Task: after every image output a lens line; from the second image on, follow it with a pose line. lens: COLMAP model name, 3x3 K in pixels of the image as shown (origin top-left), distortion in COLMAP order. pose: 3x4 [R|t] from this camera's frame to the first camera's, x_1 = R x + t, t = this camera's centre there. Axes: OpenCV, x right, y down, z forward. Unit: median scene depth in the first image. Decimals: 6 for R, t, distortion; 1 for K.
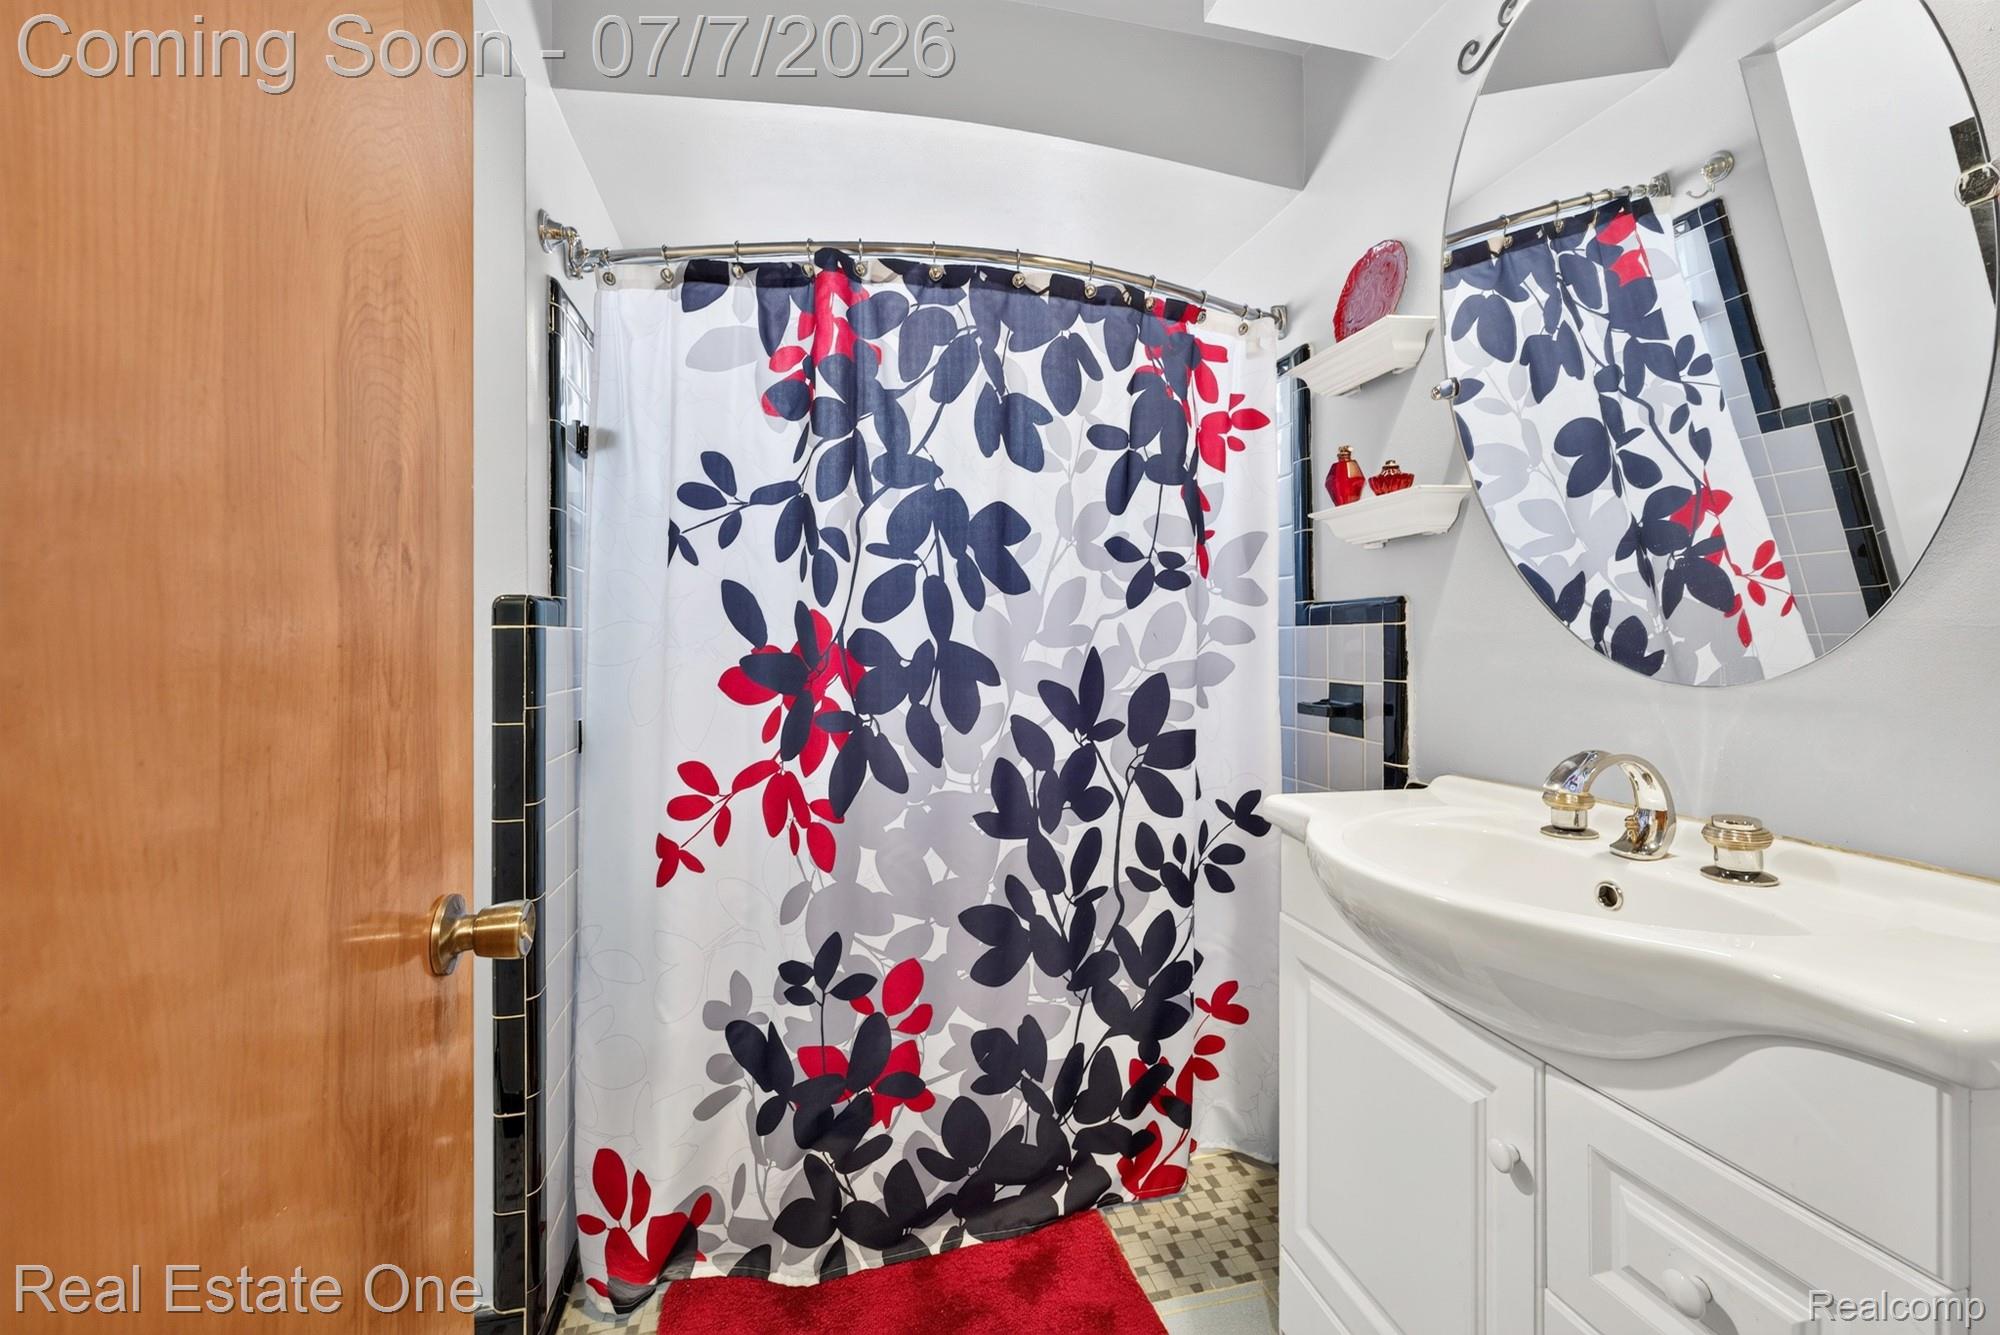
lens RADIAL K [[818.1, 0, 999.9], [0, 818.1, 653.5], [0, 0, 1]] dist [0.000427, 0.001014]
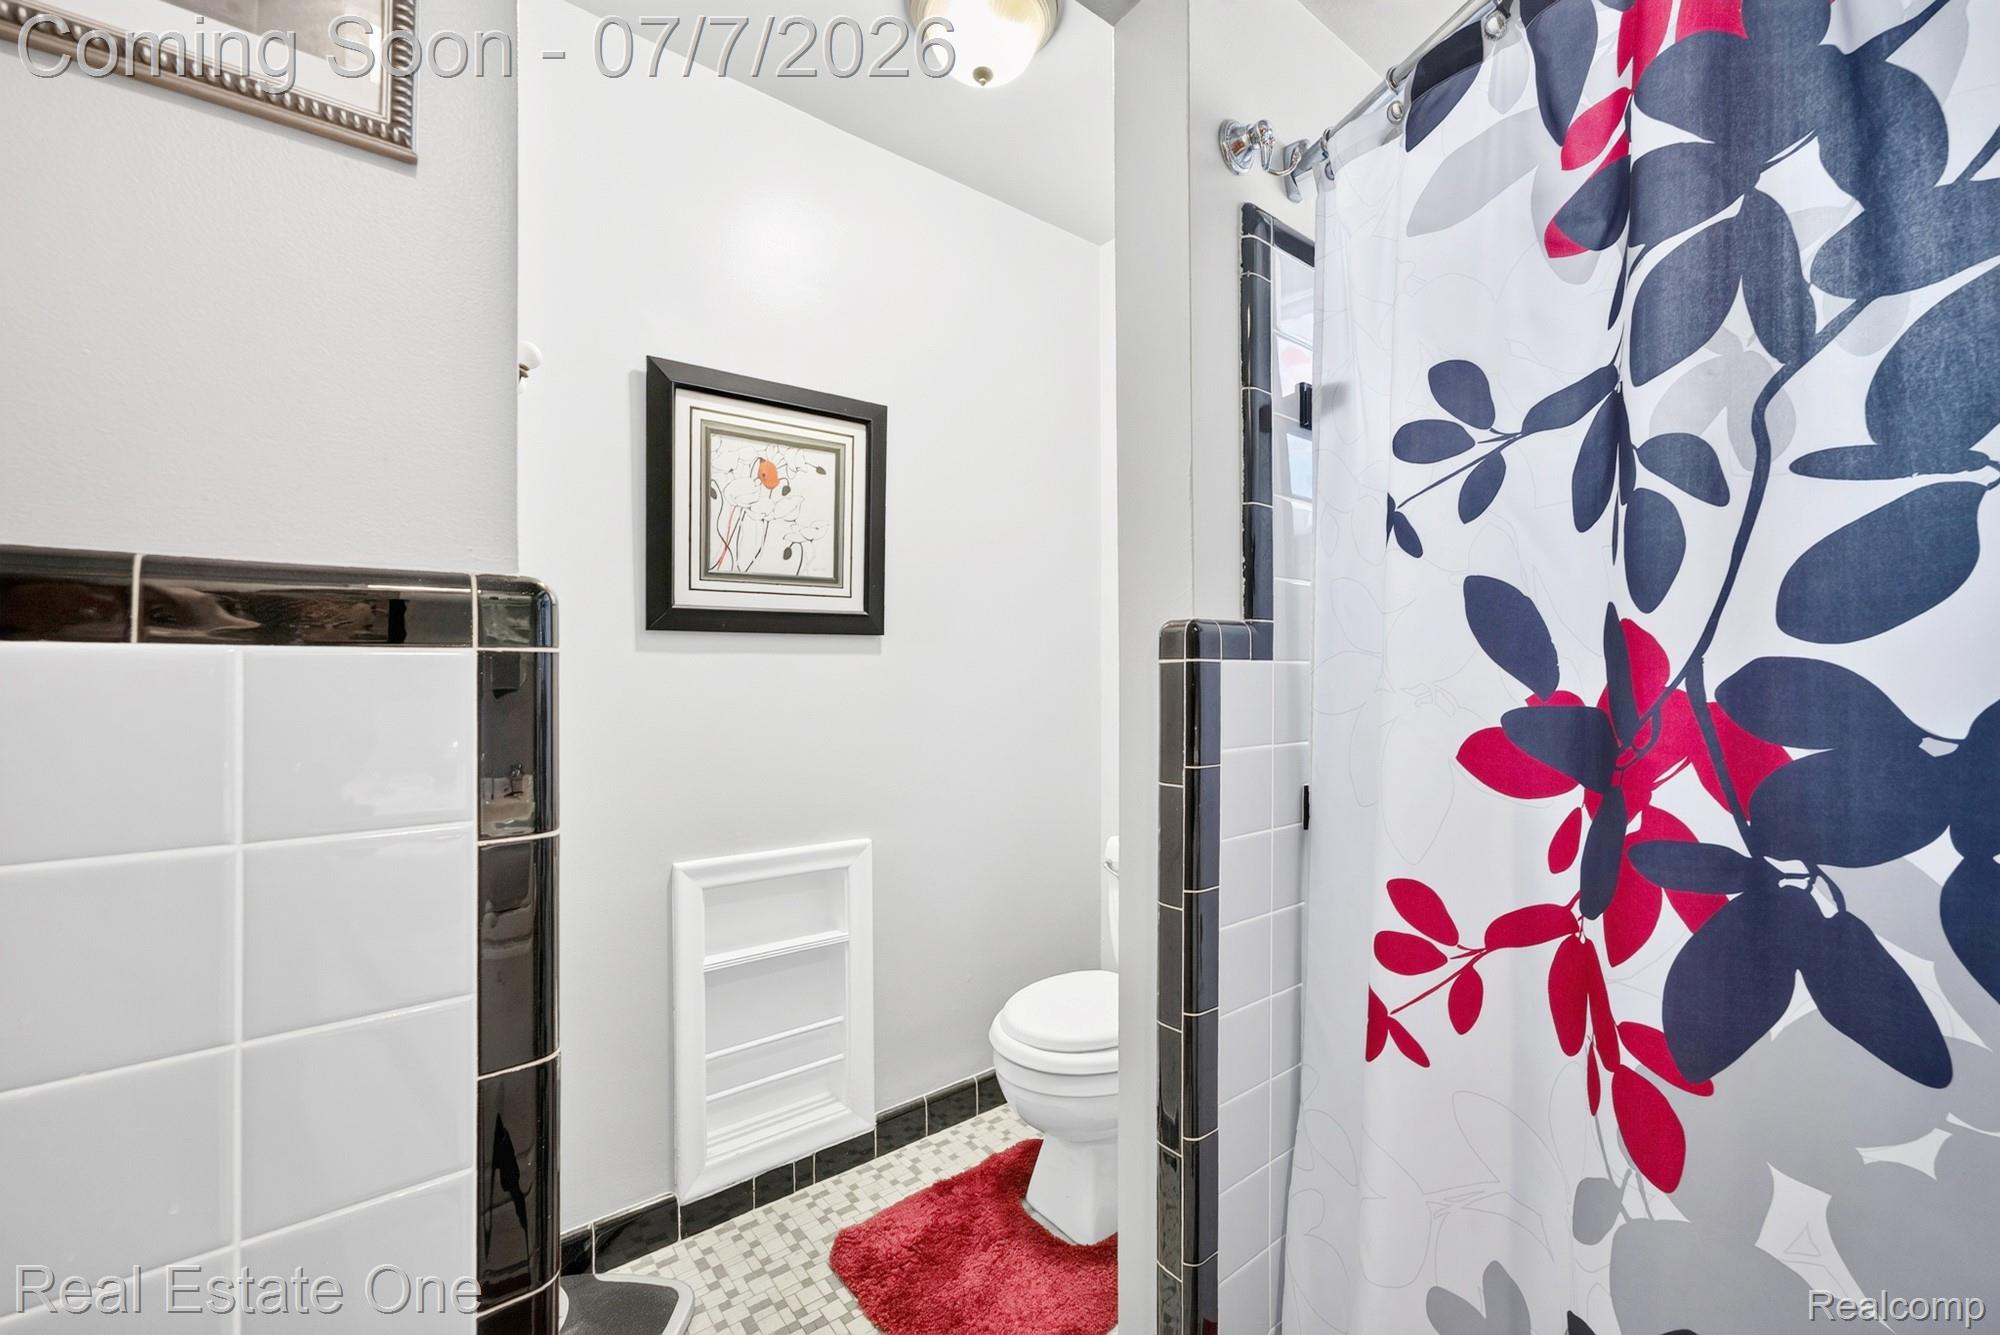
lens RADIAL K [[818.1, 0, 998.5], [0, 818.1, 672.5], [0, 0, 1]] dist [0.000427, 0.001014]
pose [[0.425574, 0.003609, -0.904917, 0.044731], [-0.017078, 0.999846, -0.004044, -0.014124], [0.904763, 0.017175, 0.425570, 0.454554]]
